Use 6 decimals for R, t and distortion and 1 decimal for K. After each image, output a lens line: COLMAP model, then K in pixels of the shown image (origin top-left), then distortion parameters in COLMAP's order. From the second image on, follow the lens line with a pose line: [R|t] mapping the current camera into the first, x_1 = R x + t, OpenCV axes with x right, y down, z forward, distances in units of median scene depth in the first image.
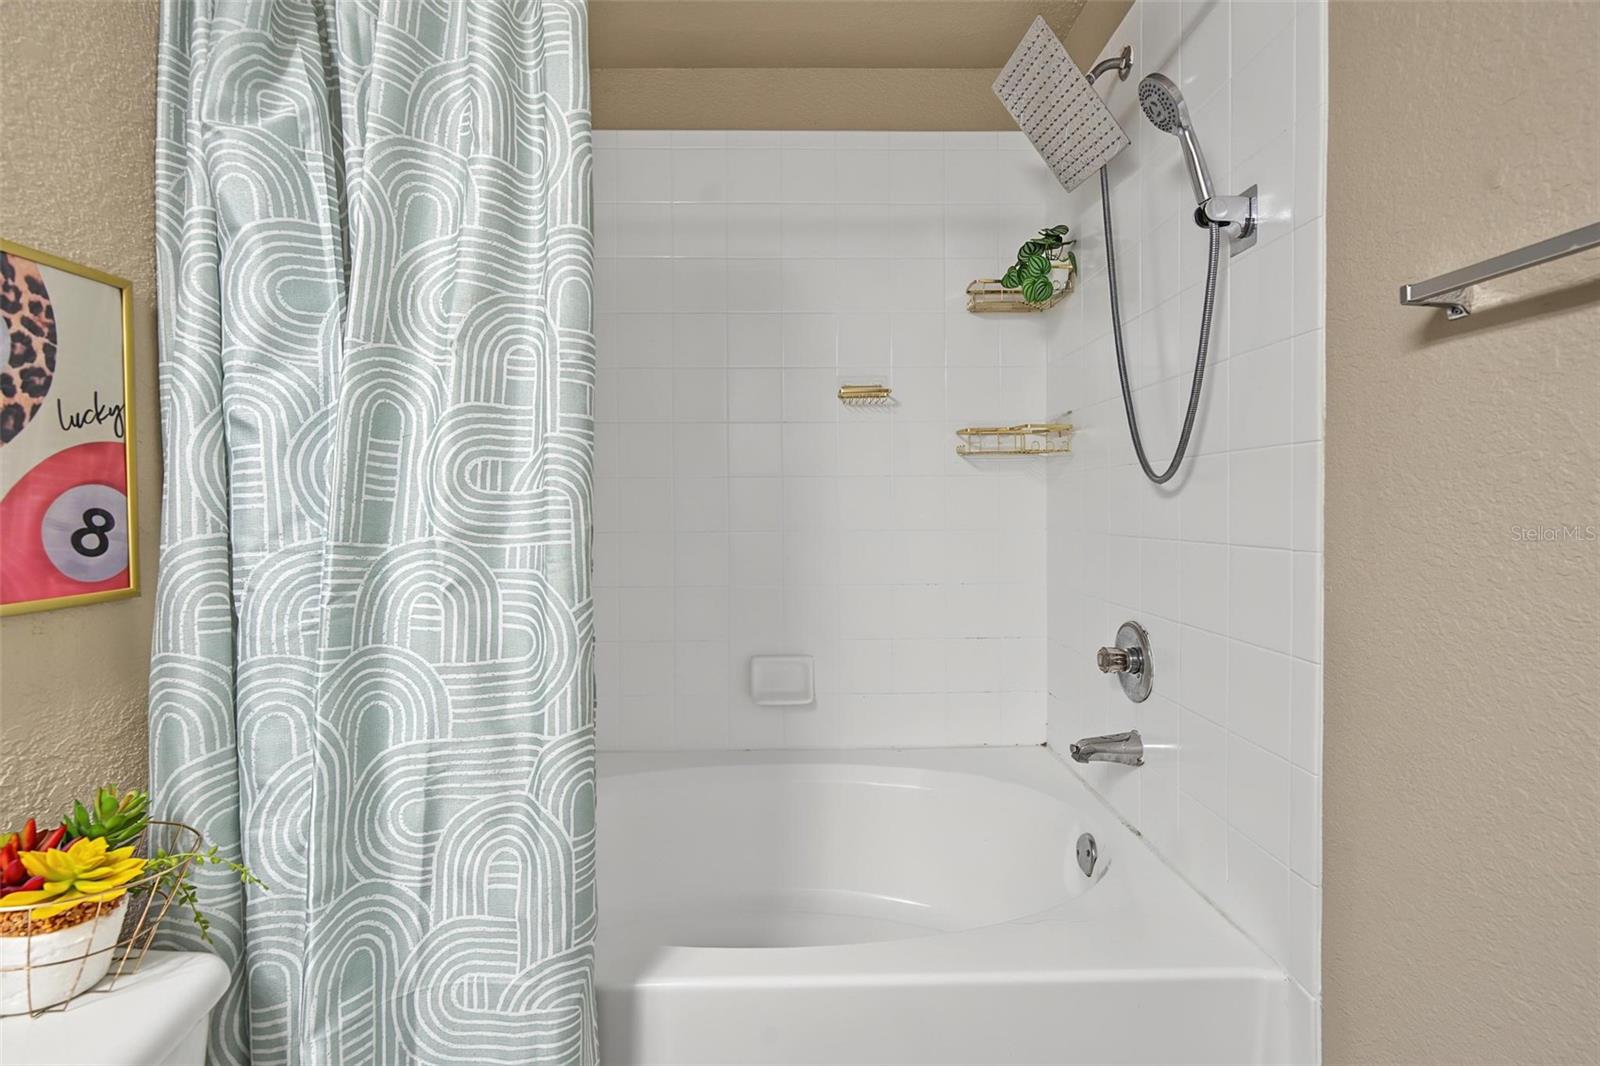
lens RADIAL K [[729.9, 0, 797.0], [0, 729.9, 517.6], [0, 0, 1]] dist [0.004217, -0.005496]
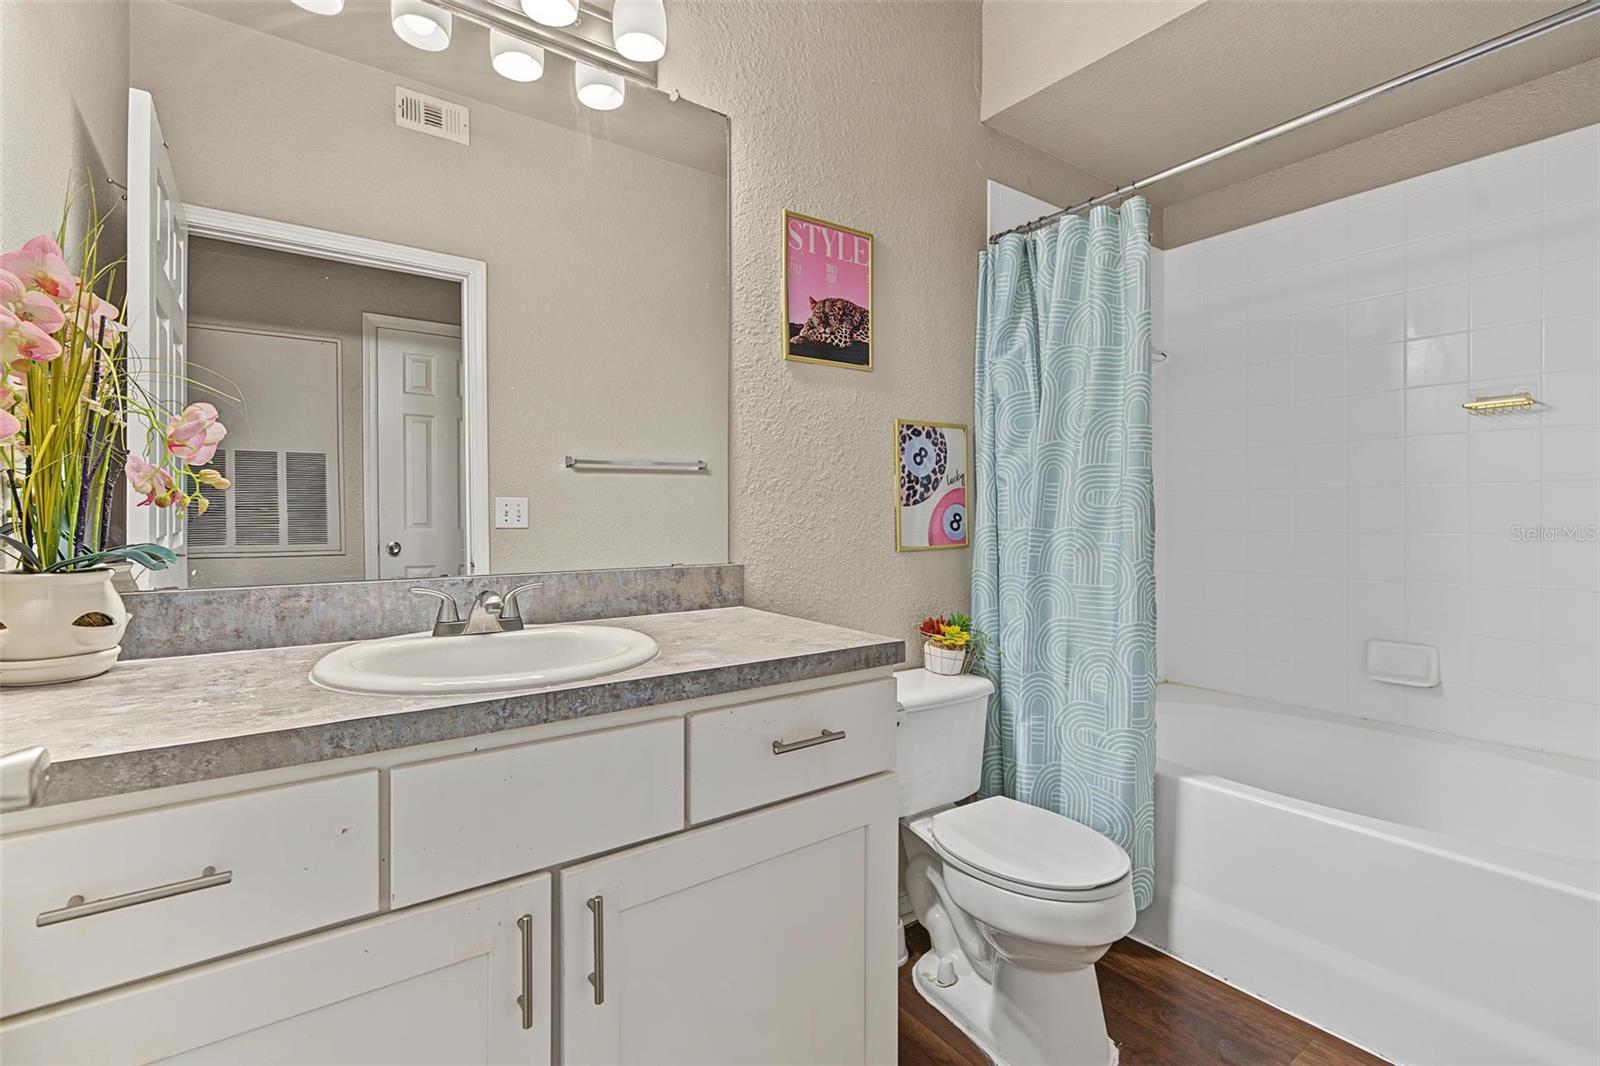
lens RADIAL K [[729.9, 0, 797.0], [0, 729.9, 517.6], [0, 0, 1]] dist [0.004217, -0.005496]
pose [[0.582217, 0.009494, -0.812978, 0.832776], [-0.006303, 0.999954, 0.007164, -0.011085], [0.813009, 0.000954, 0.582250, -0.984548]]
